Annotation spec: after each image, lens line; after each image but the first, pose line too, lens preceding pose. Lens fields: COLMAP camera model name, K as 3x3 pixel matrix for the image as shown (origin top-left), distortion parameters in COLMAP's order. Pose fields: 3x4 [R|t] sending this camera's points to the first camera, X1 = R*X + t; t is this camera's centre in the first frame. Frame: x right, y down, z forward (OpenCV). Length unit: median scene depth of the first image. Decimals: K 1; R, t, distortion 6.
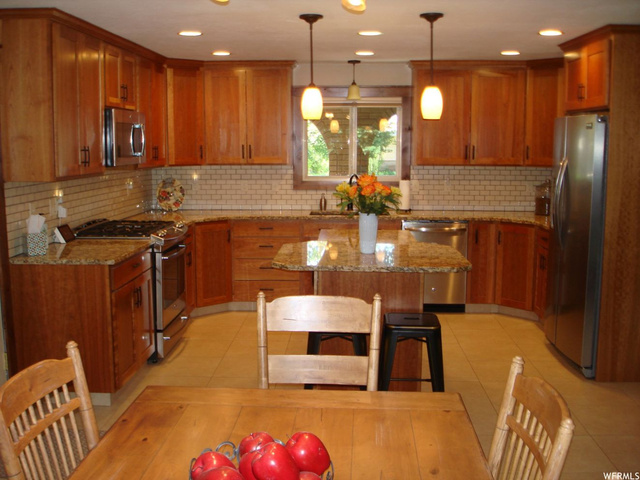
lens RADIAL K [[702.4, 0, 318.6], [0, 702.4, 239.8], [0, 0, 1]] dist [-0.111342, 0.000000]
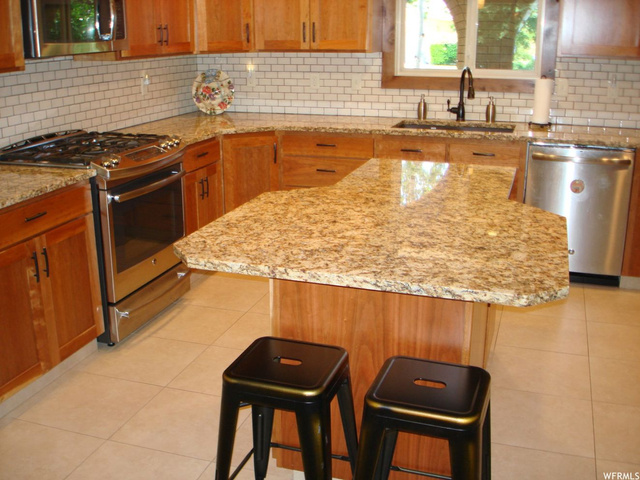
lens RADIAL K [[702.4, 0, 320.5], [0, 702.4, 240.3], [0, 0, 1]] dist [-0.111342, 0.000000]
pose [[0.961182, 0.076703, -0.265038, 0.103653], [-0.032527, 0.985384, 0.167213, -0.036776], [0.273990, -0.152101, 0.949629, 0.304084]]
